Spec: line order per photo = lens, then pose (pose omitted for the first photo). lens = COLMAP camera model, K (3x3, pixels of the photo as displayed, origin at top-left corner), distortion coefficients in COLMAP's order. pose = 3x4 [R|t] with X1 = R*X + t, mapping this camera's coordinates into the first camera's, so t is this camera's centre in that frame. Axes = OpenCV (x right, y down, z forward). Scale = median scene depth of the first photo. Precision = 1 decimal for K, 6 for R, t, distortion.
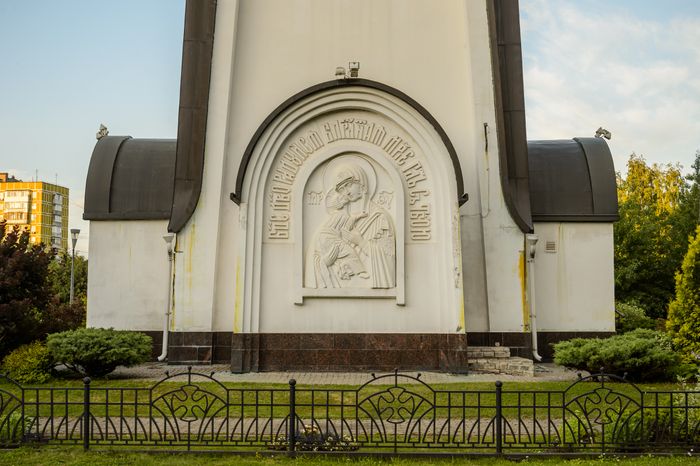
lens RADIAL K [[1073.6, 0, 351.7], [0, 1073.6, 202.3], [0, 0, 1]] dist [0.598402, 0.000000]
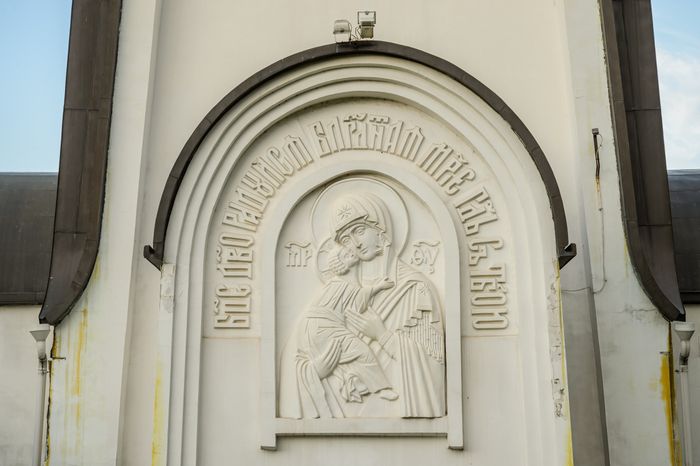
lens RADIAL K [[1392.8, 0, 352.5], [0, 1392.8, 227.2], [0, 0, 1]] dist [0.219342, 0.000000]
pose [[0.999969, -0.007897, 0.000483, -0.006199], [0.007911, 0.997046, -0.076392, 0.036742], [0.000121, 0.076393, 0.997078, 0.282886]]
